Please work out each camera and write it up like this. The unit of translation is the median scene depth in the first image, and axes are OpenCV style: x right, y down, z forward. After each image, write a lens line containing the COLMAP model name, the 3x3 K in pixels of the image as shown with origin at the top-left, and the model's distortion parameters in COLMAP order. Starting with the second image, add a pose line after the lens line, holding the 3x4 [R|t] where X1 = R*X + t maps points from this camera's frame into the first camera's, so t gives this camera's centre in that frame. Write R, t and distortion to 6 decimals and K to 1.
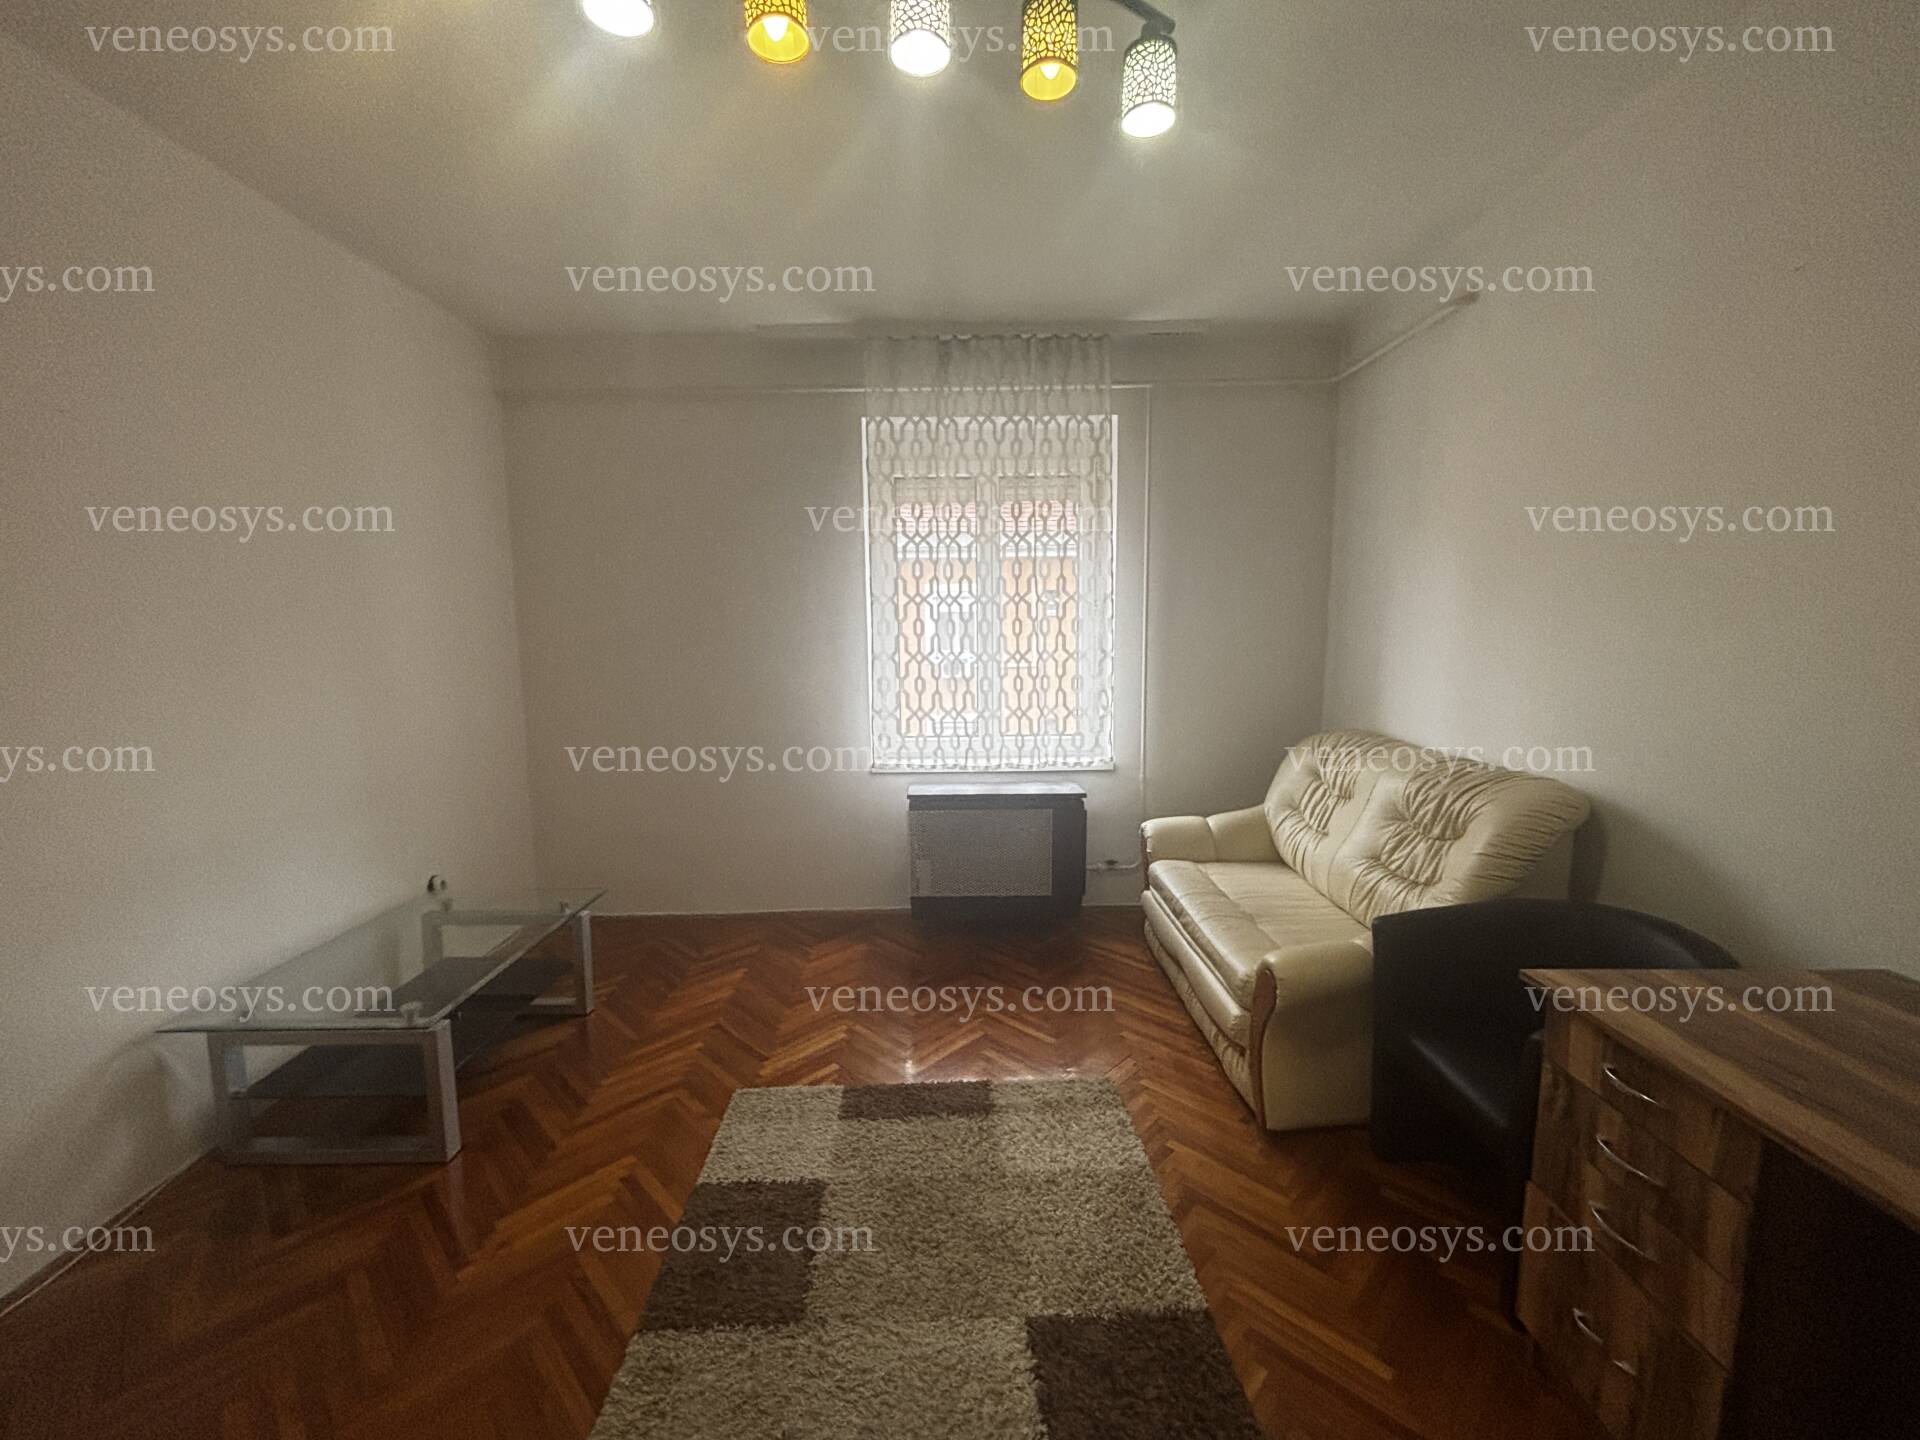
lens RADIAL K [[794.5, 0, 956.4], [0, 794.5, 711.4], [0, 0, 1]] dist [0.061850, -0.040610]
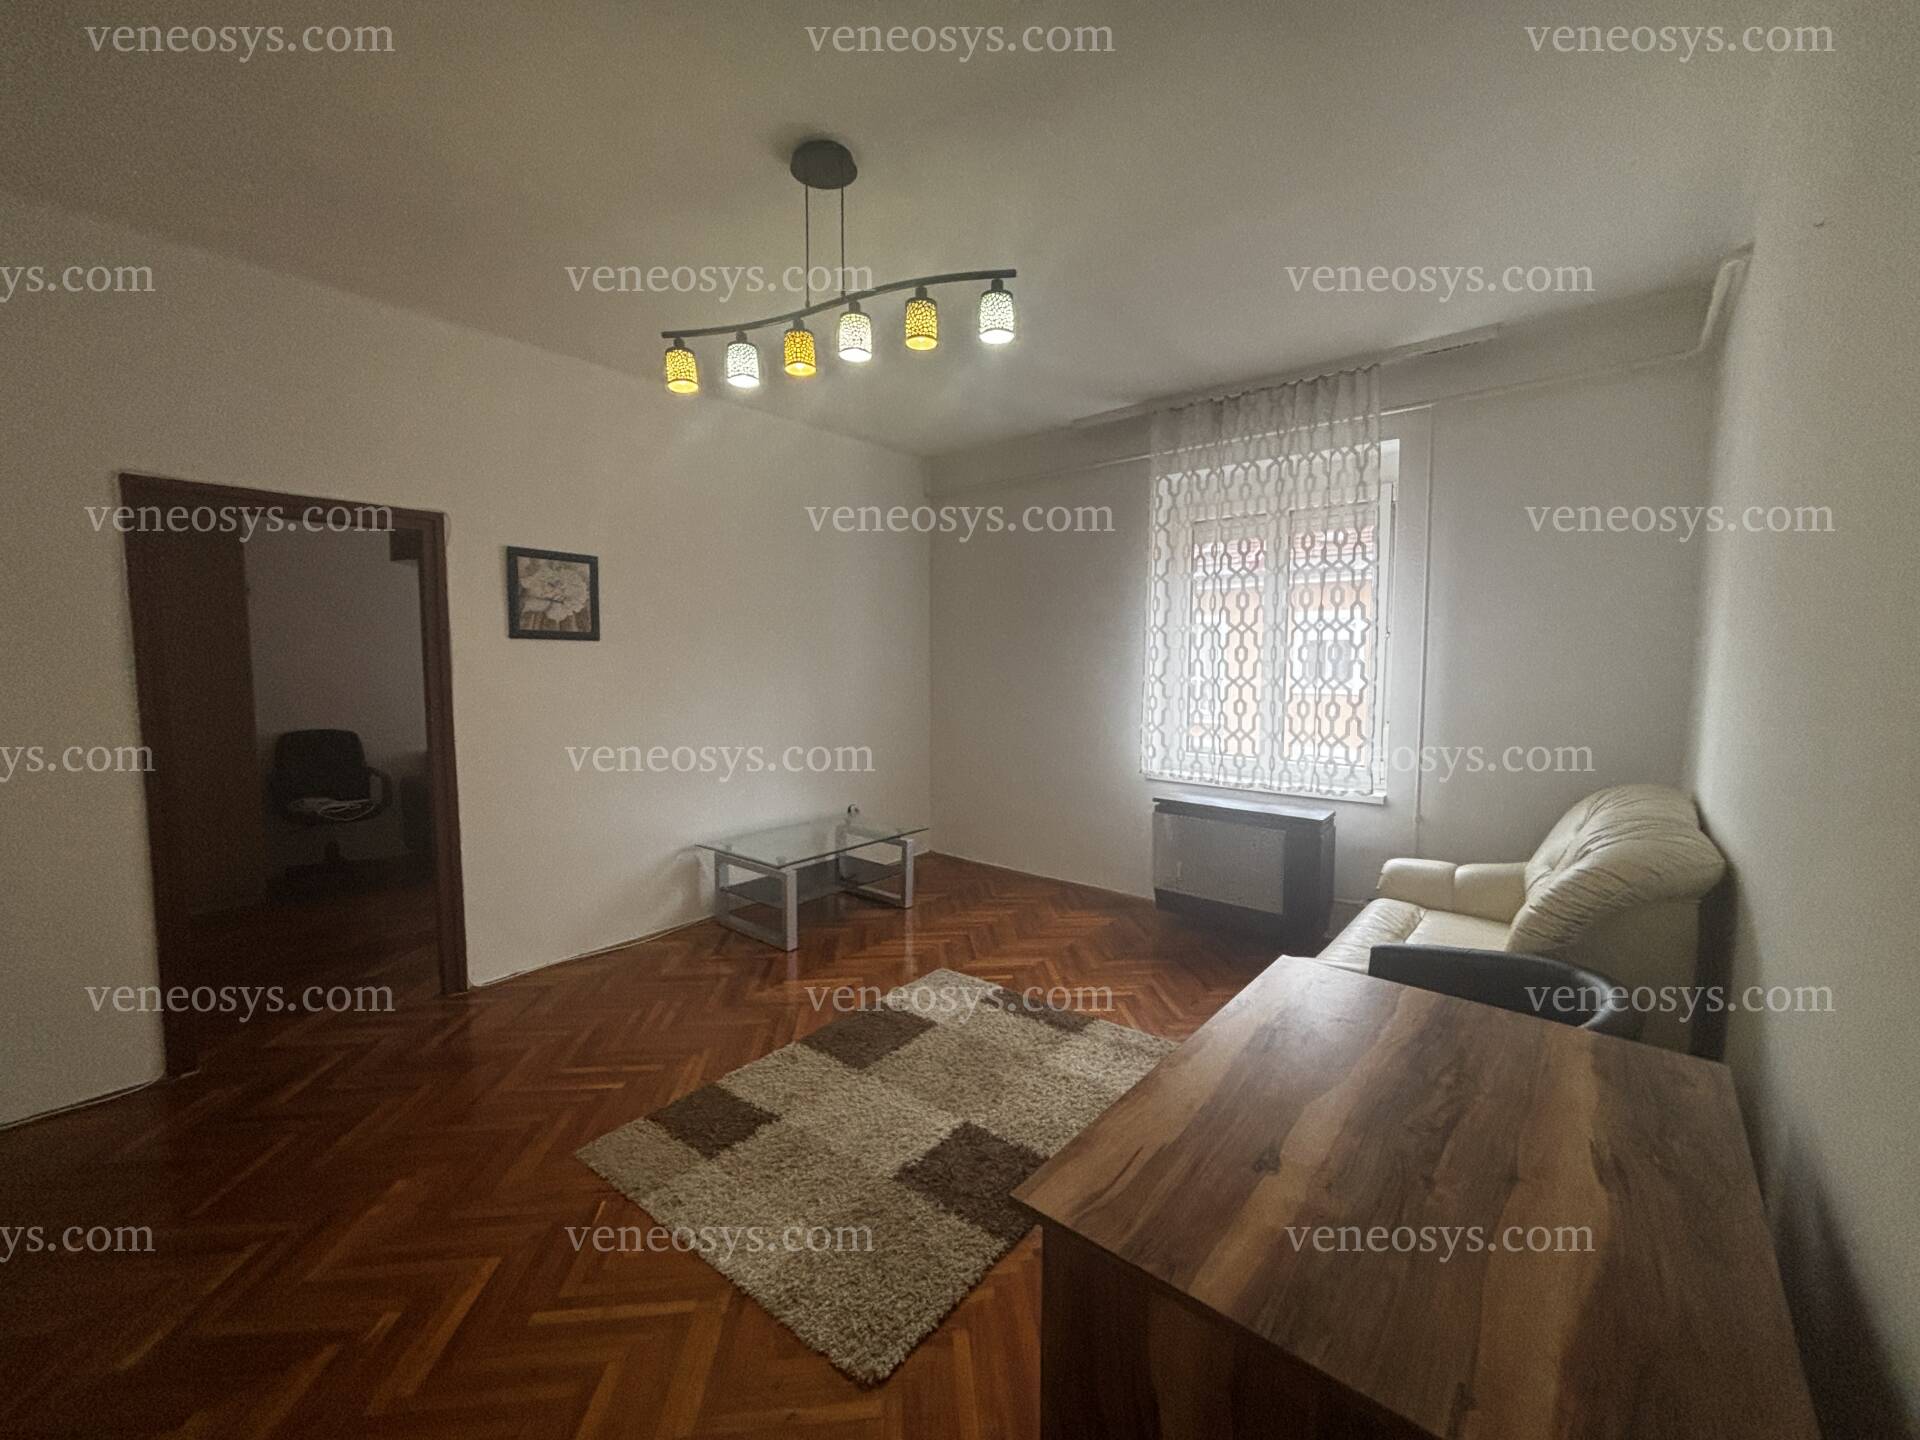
lens RADIAL K [[794.5, 0, 956.4], [0, 794.5, 711.4], [0, 0, 1]] dist [0.061850, -0.040610]
pose [[0.761148, 0.059428, -0.645849, 0.459950], [-0.083888, 0.996449, -0.007176, 0.012381], [0.643130, 0.059641, 0.763431, -0.076265]]
